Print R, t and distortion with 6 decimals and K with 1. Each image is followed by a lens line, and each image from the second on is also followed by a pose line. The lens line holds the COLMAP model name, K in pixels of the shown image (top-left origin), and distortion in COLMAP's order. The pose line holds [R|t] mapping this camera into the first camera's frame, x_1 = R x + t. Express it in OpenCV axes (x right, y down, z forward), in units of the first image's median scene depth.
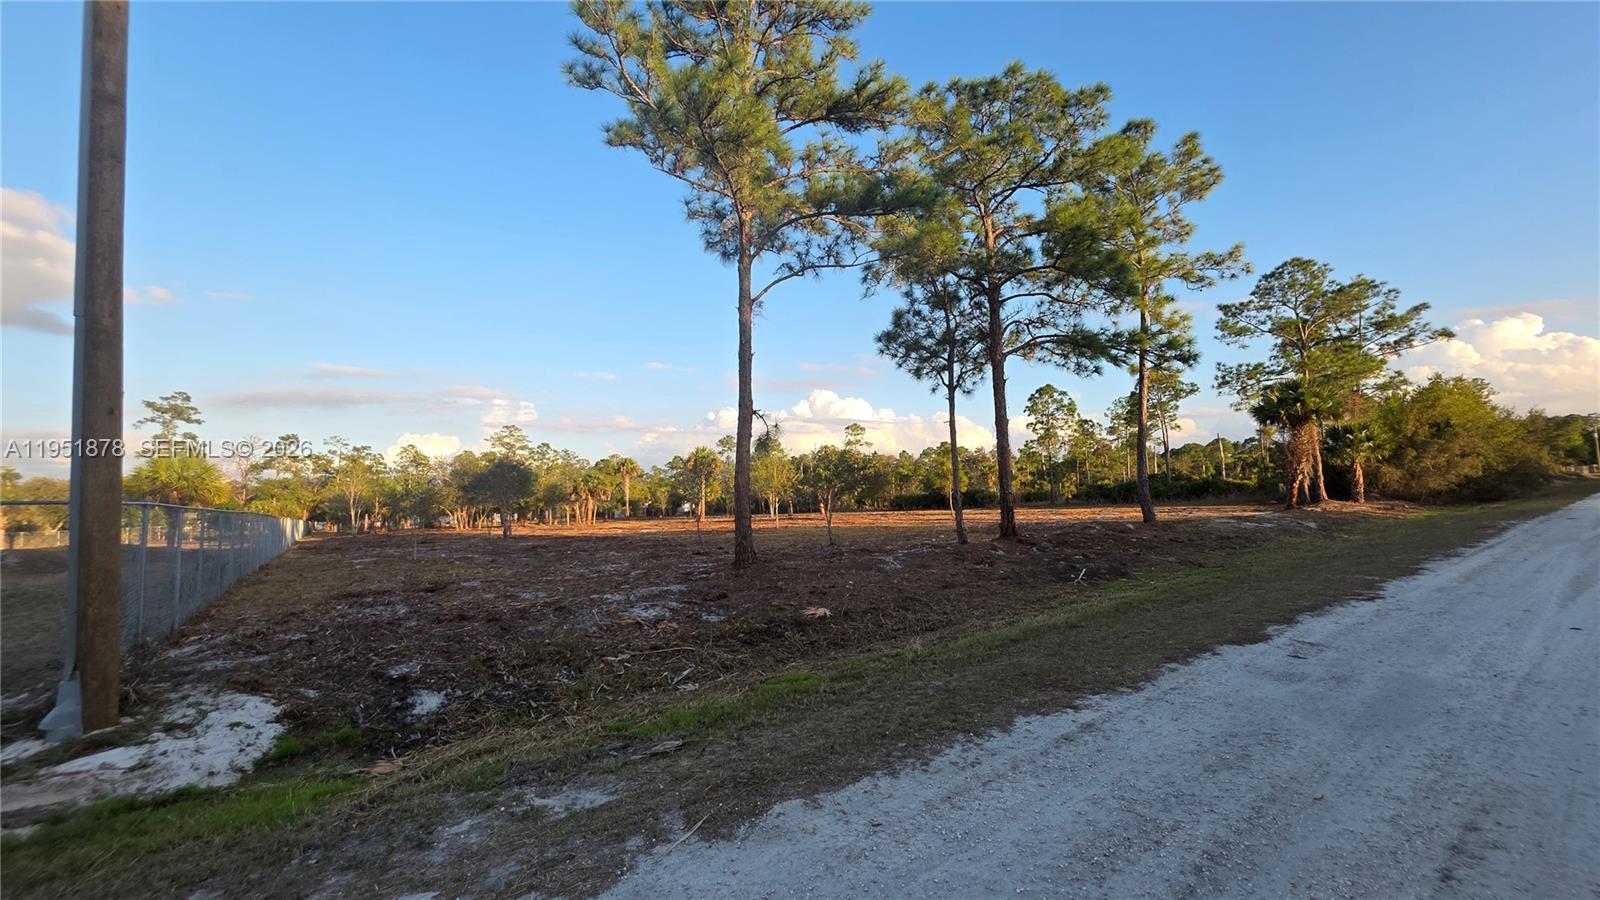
lens RADIAL K [[637.0, 0, 799.7], [0, 637.0, 459.5], [0, 0, 1]] dist [-0.001630, 0.000543]
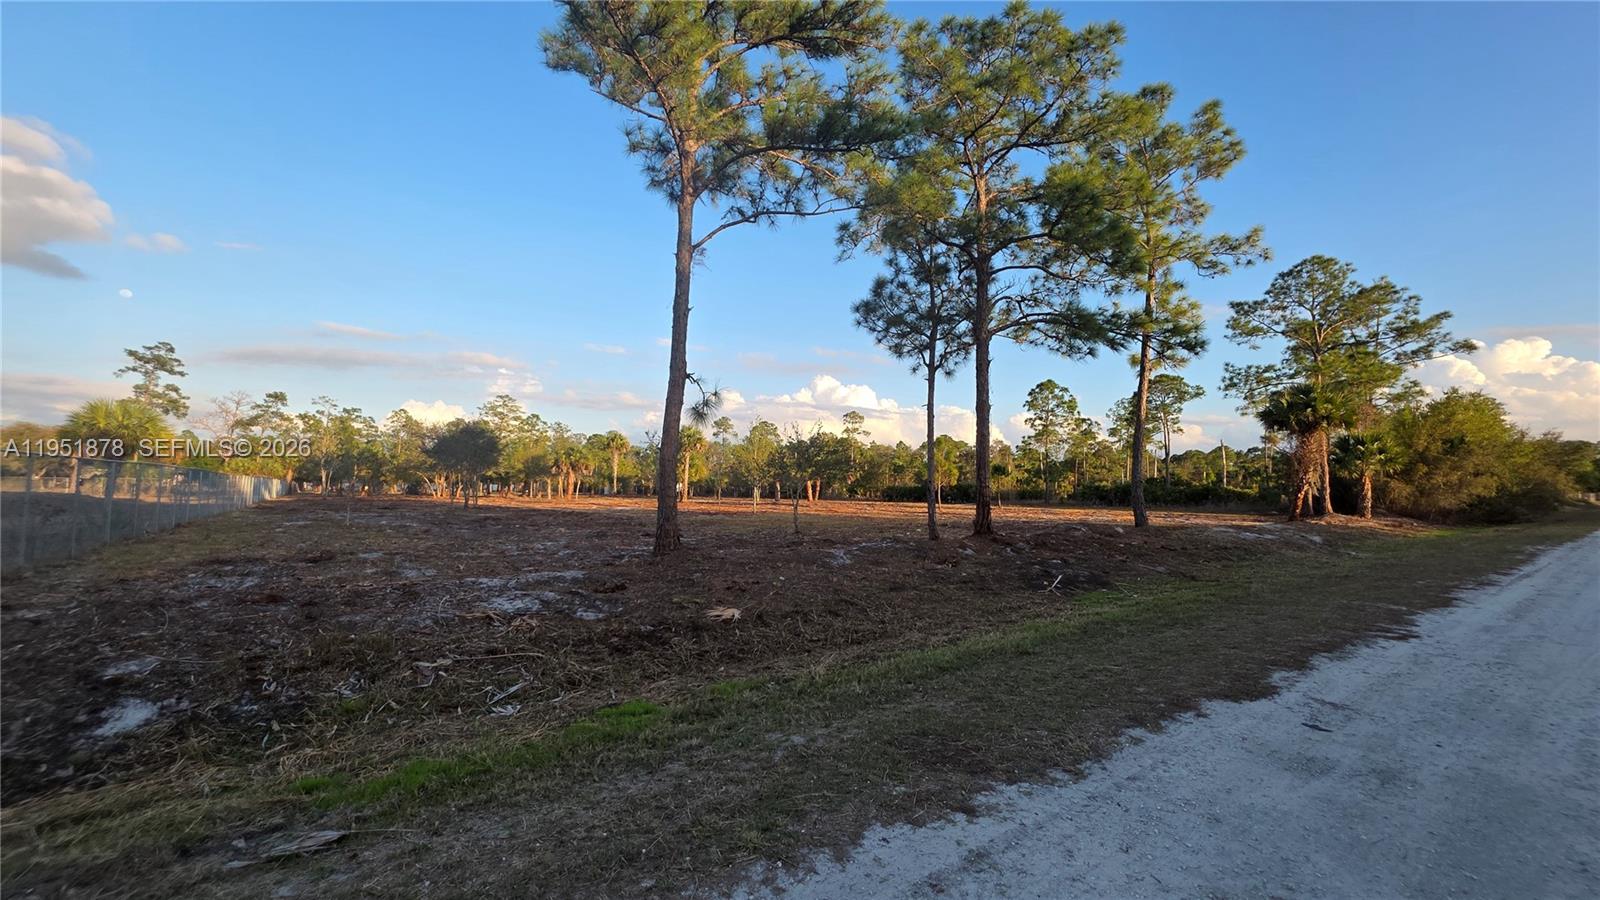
lens RADIAL K [[637.0, 0, 799.3], [0, 637.0, 458.3], [0, 0, 1]] dist [-0.001630, 0.000543]
pose [[0.998632, 0.052250, -0.001817, 0.058565], [-0.052205, 0.998451, 0.019215, 0.008819], [0.002819, -0.019094, 0.999814, 0.089439]]
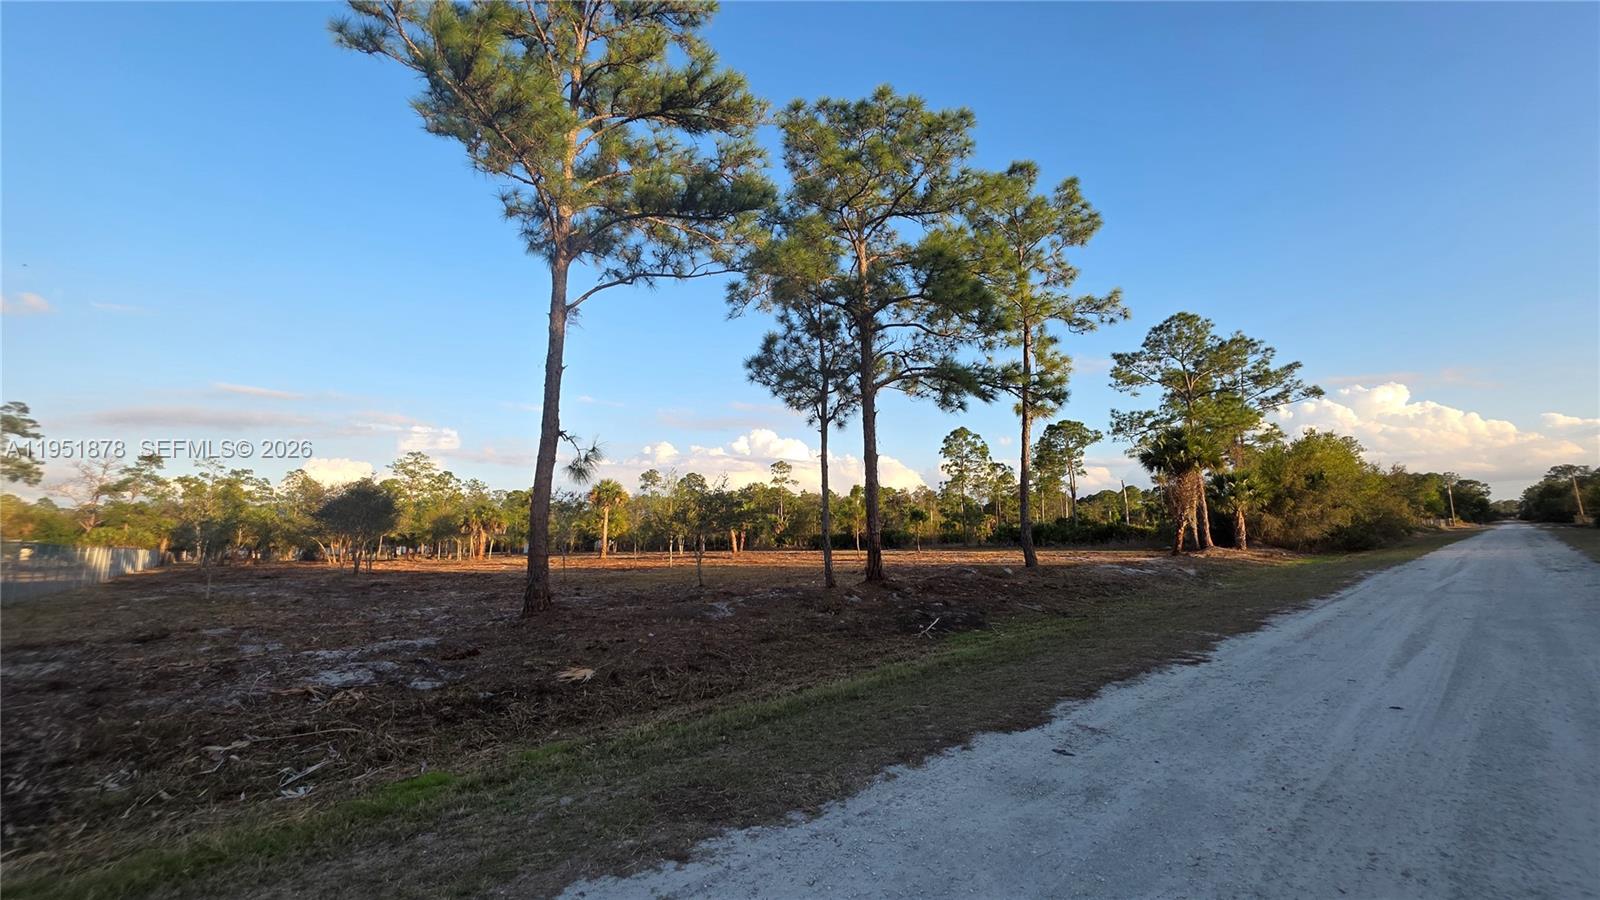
lens RADIAL K [[637.0, 0, 799.0], [0, 637.0, 457.6], [0, 0, 1]] dist [-0.001630, 0.000543]
pose [[0.994772, 0.030721, 0.097387, 0.112763], [-0.024591, 0.997677, -0.063532, 0.003875], [-0.099113, 0.060805, 0.993217, 0.074190]]
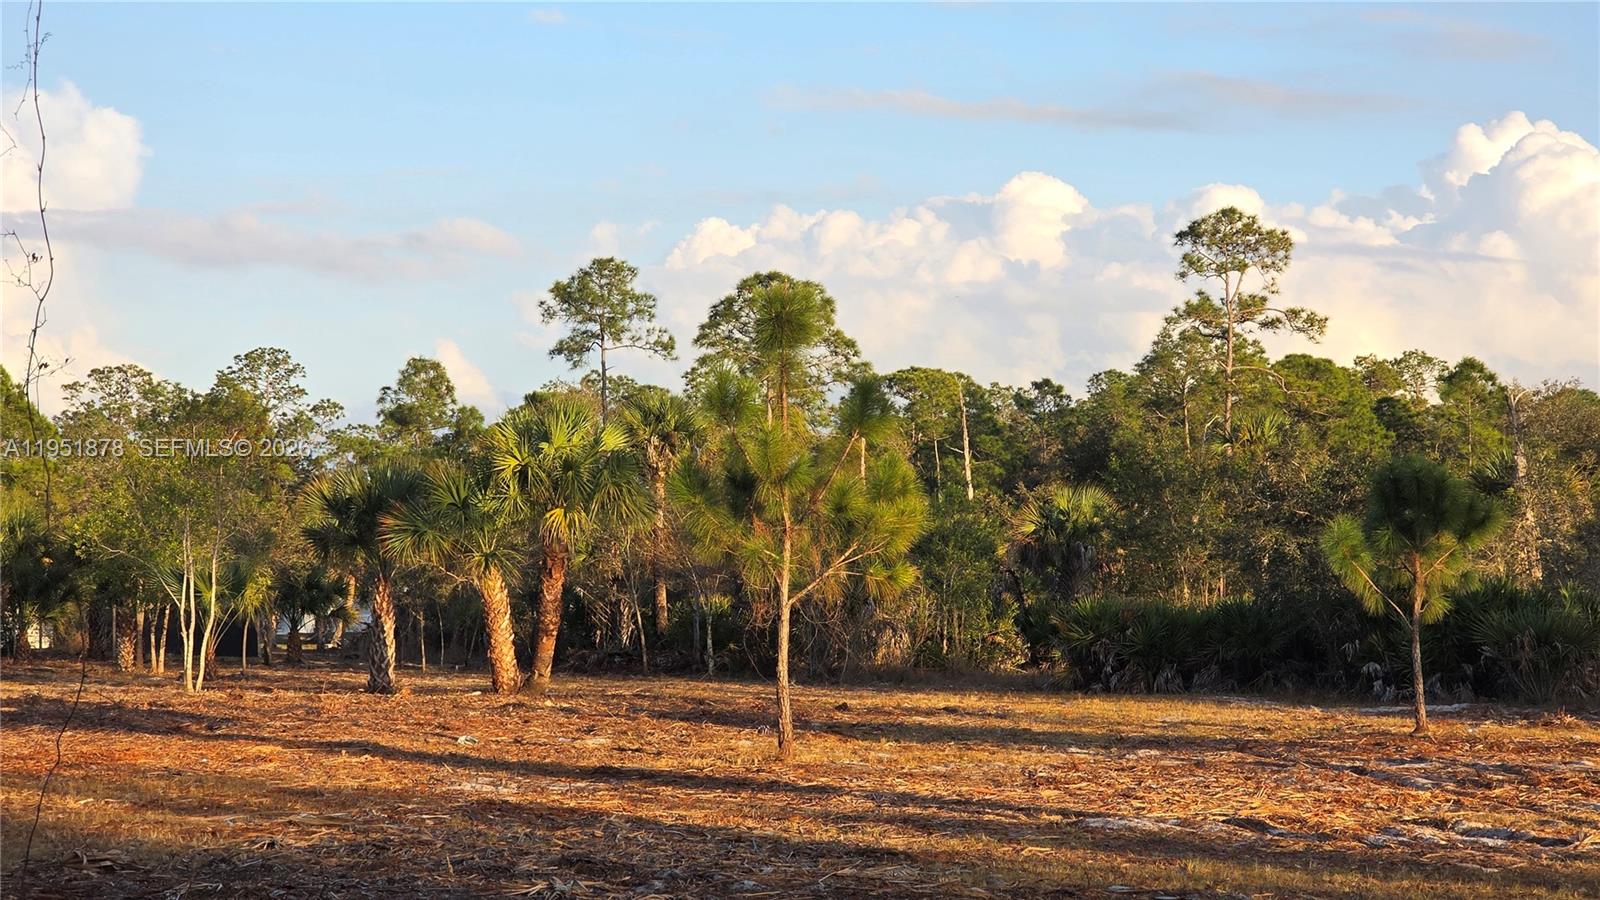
lens RADIAL K [[3071.1, 0, 802.6], [0, 3071.1, 450.8], [0, 0, 1]] dist [-0.094614, 0.000000]
pose [[0.982544, 0.034751, -0.182758, 0.857094], [-0.031768, 0.999310, 0.019228, 0.008245], [0.183300, -0.013087, 0.982970, 0.658148]]
